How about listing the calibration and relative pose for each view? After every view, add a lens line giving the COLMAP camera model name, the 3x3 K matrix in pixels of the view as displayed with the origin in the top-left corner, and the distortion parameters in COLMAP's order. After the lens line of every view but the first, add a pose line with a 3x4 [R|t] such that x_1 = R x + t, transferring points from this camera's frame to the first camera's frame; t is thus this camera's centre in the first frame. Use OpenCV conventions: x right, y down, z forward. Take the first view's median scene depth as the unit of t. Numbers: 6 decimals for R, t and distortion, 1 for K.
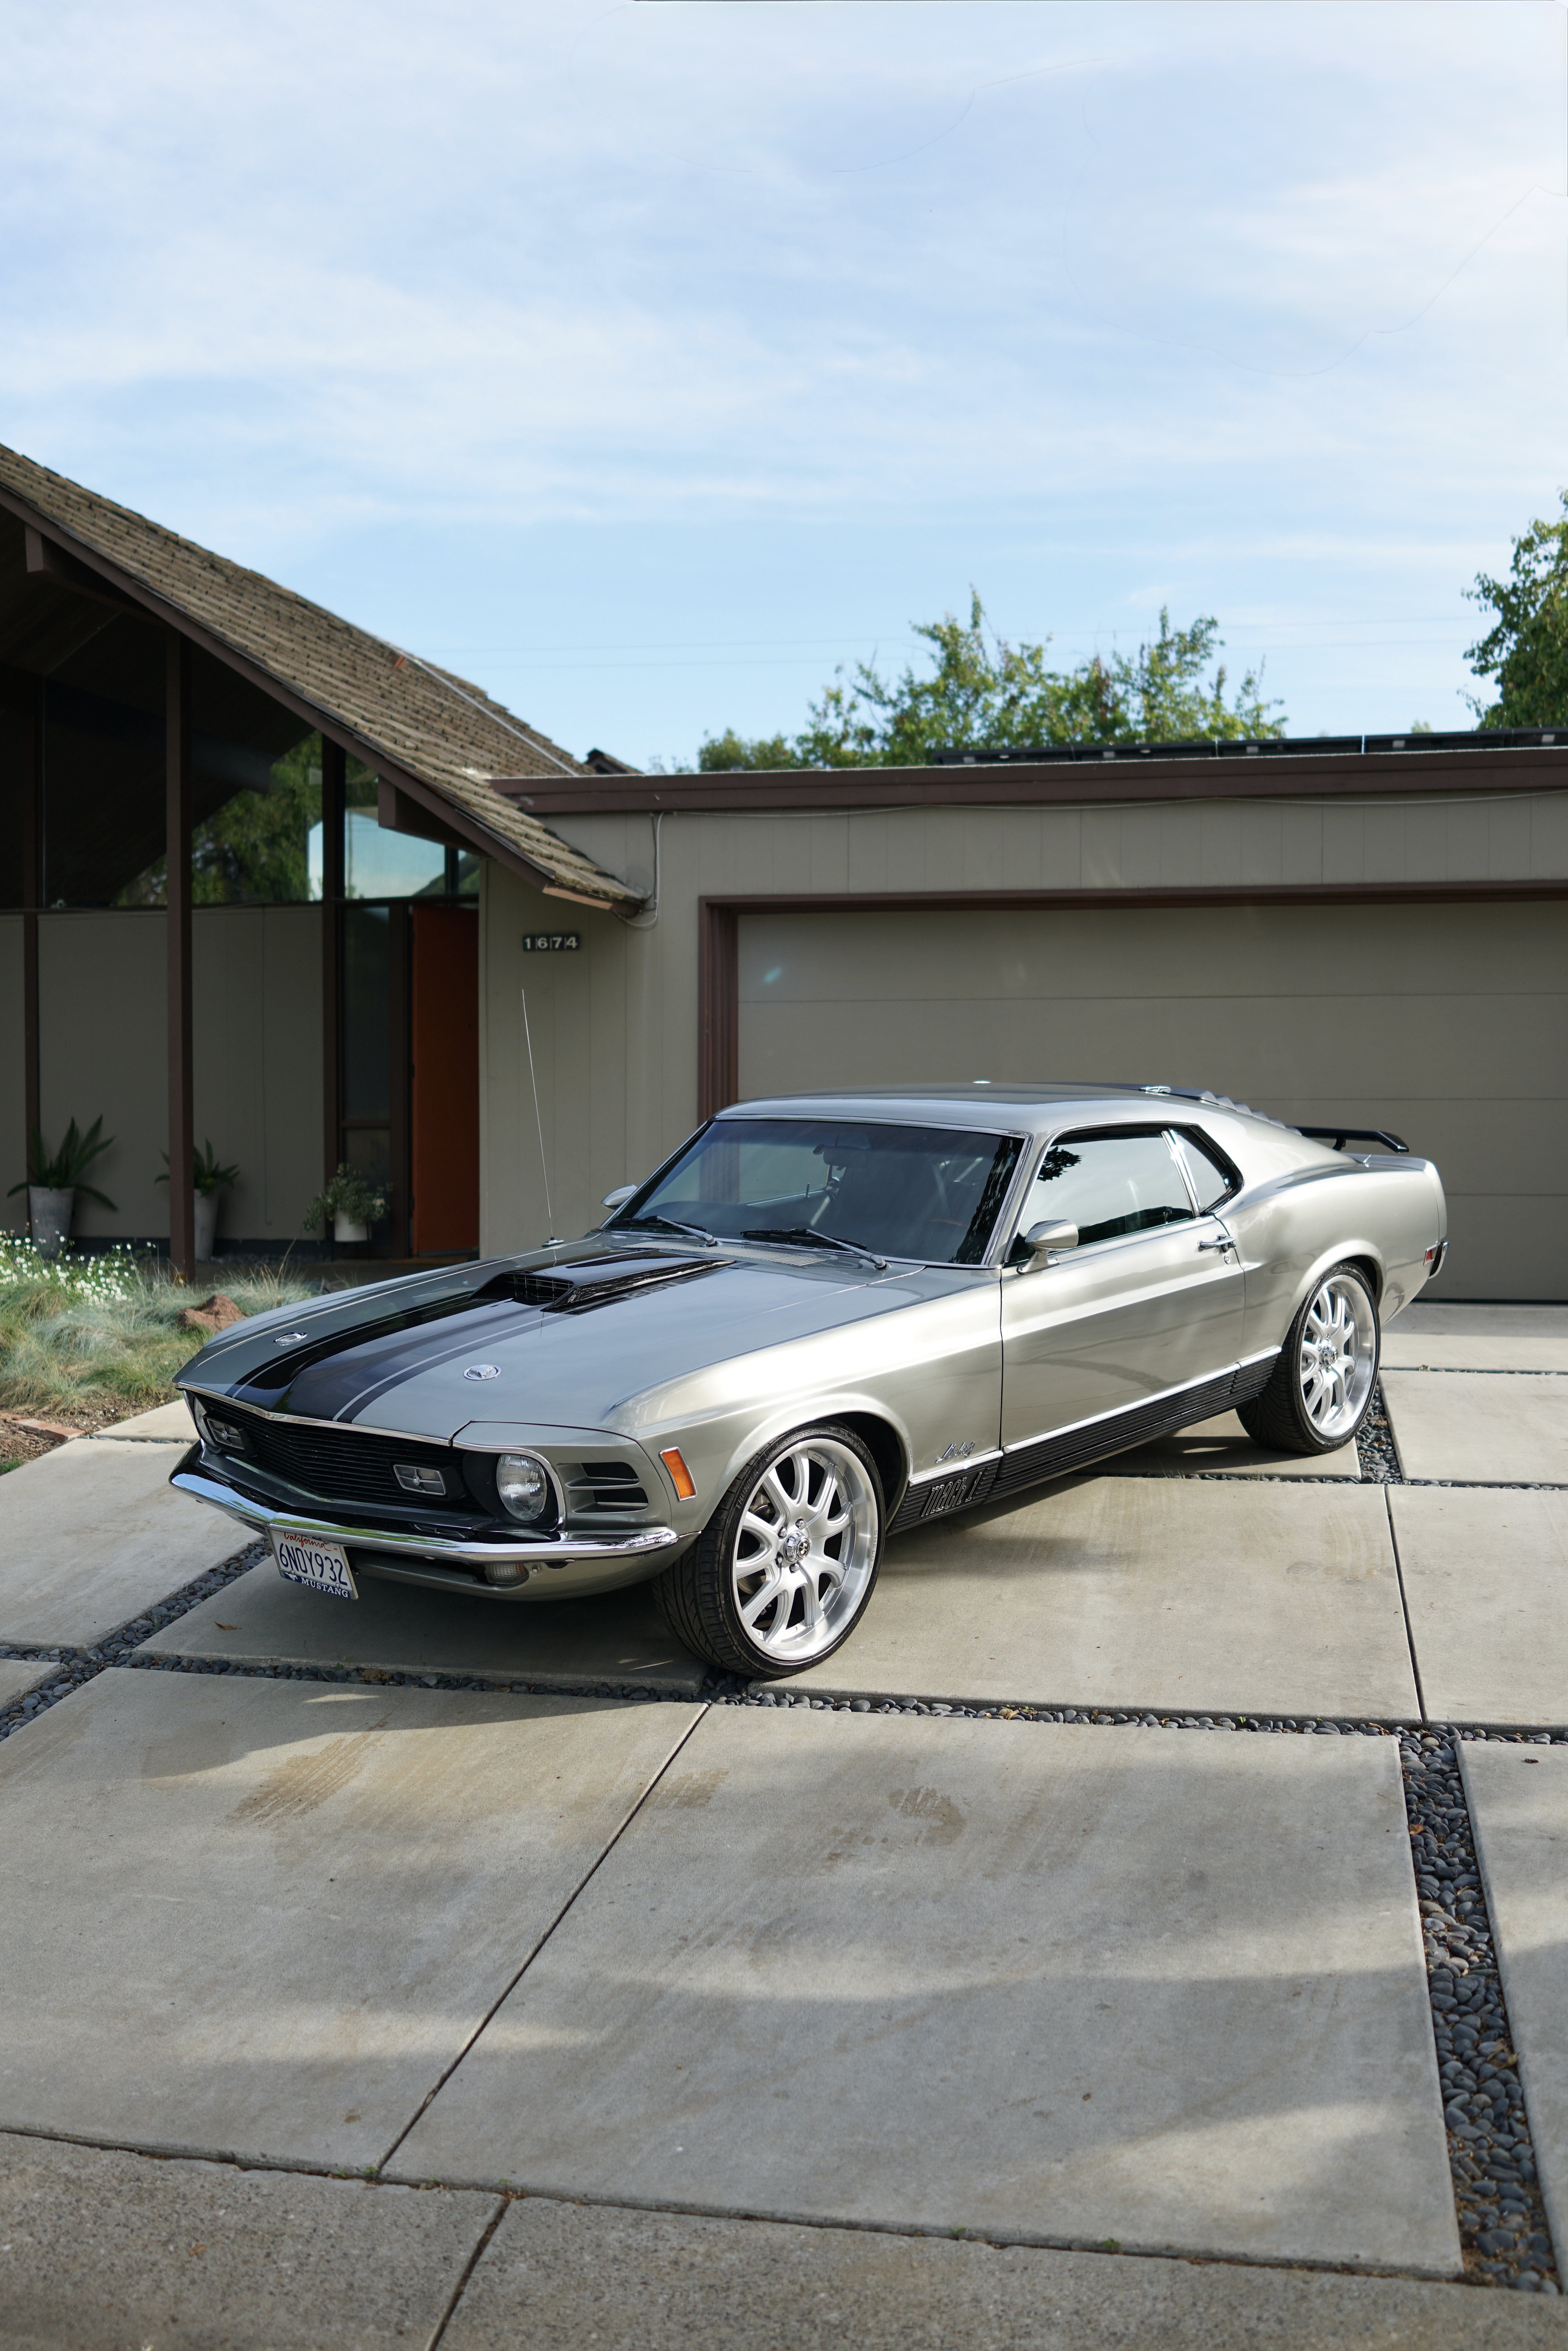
lens RADIAL K [[2232.7, 0, 784.0], [0, 2232.7, 1175.5], [0, 0, 1]] dist [-0.074332, -0.040950]
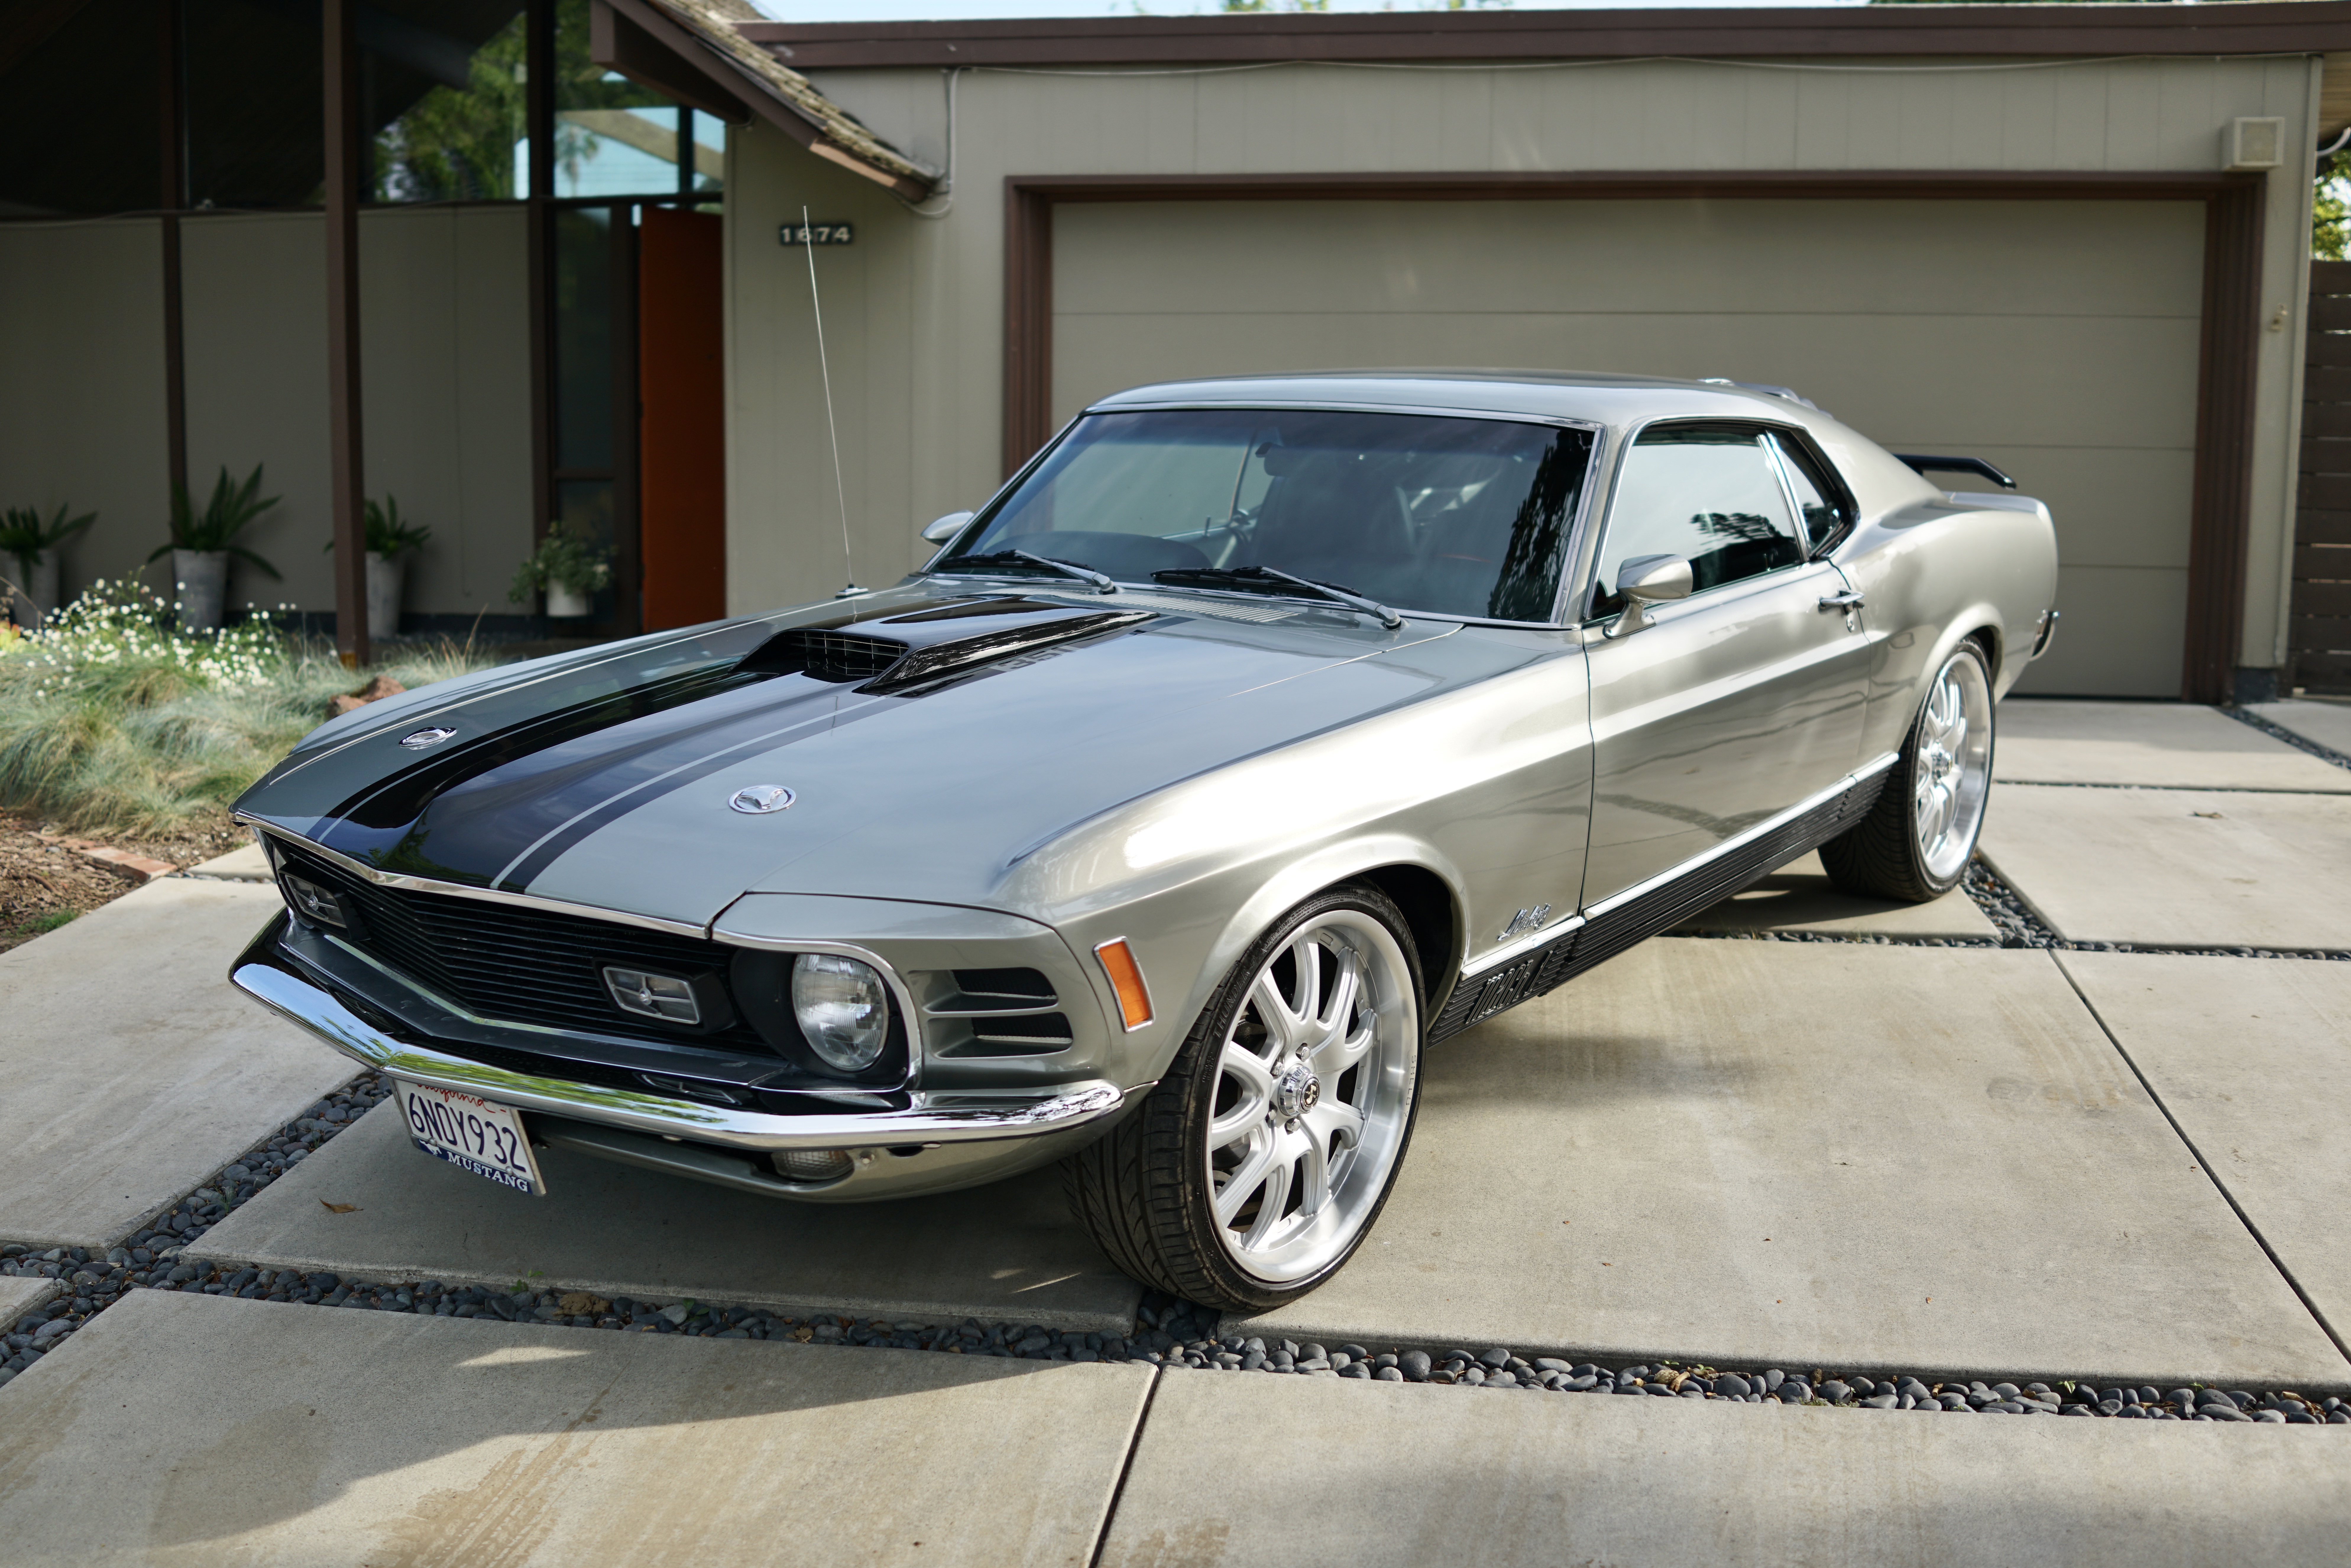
lens RADIAL K [[2232.7, 0, 1175.5], [0, 2232.7, 784.0], [0, 0, 1]] dist [-0.074332, -0.040950]
pose [[0.997642, 0.002139, 0.068606, -0.063815], [-0.008687, 0.995412, 0.095283, 0.027639], [-0.068088, -0.095654, 0.993083, 0.397986]]
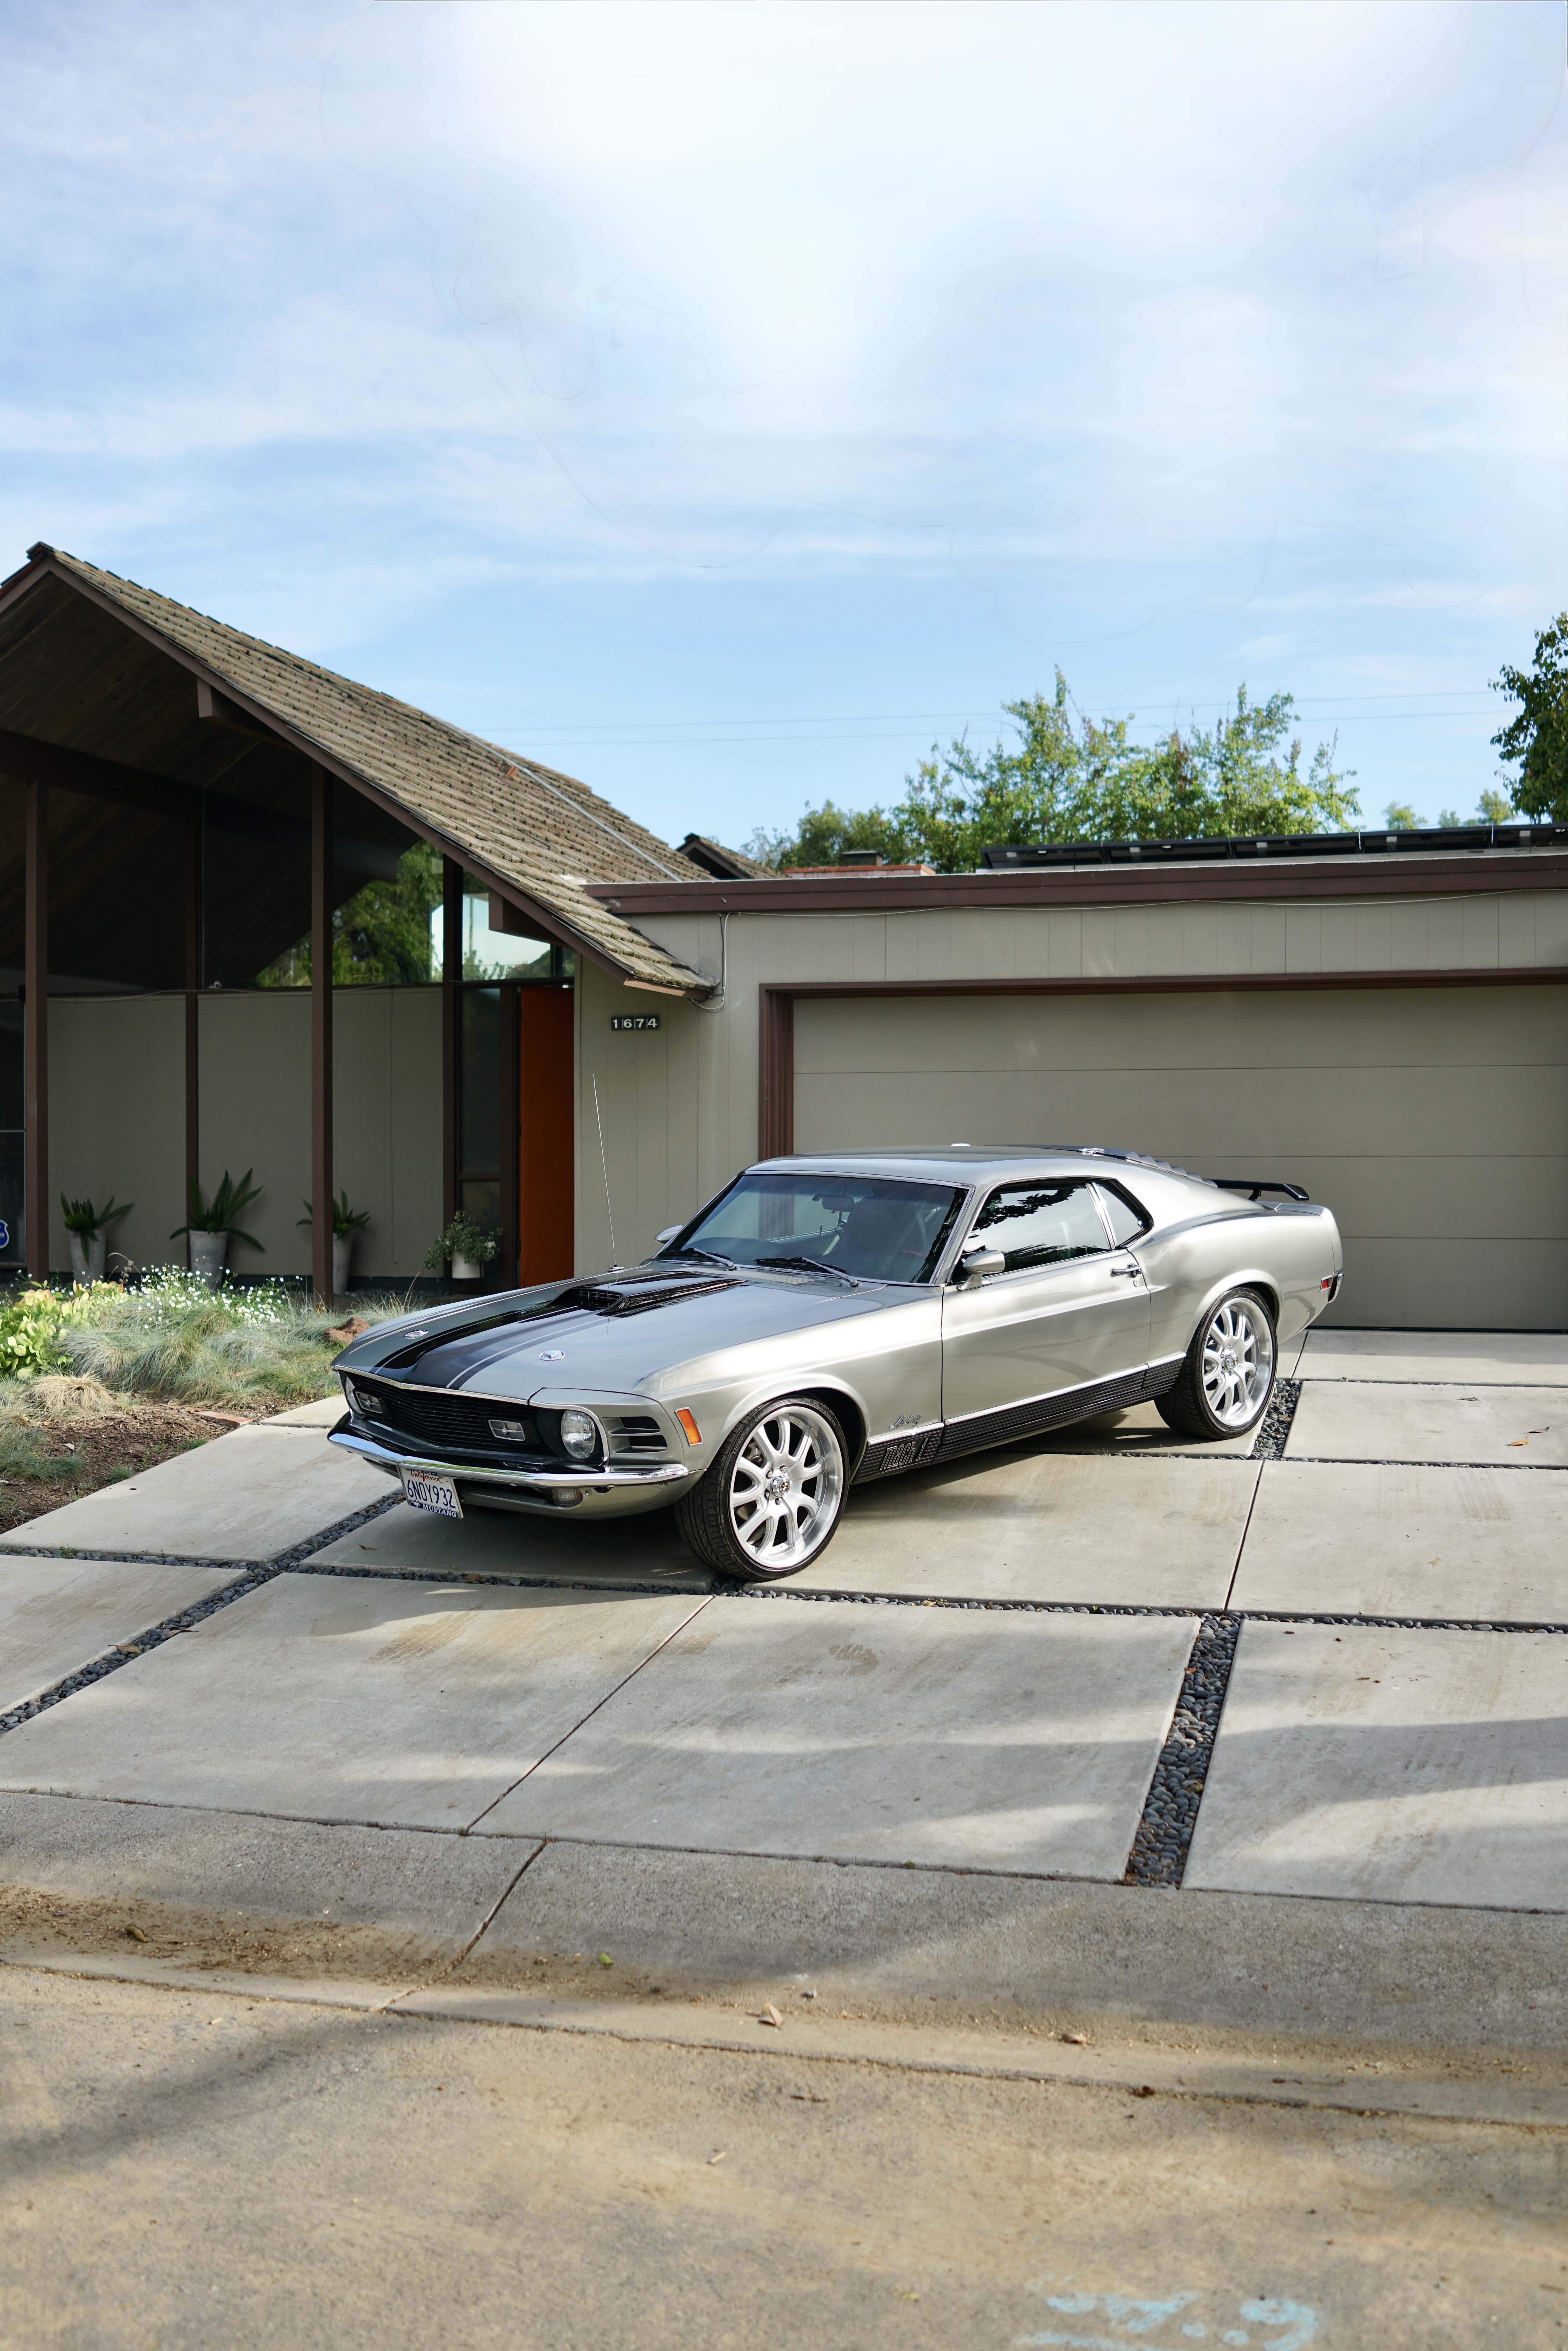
lens RADIAL K [[2232.7, 0, 784.0], [0, 2232.7, 1175.5], [0, 0, 1]] dist [-0.074332, -0.040950]
pose [[0.998596, 0.000777, -0.052972, 0.076202], [-0.002018, 0.999725, -0.023381, 0.007160], [0.052939, 0.023455, 0.998322, -0.356912]]
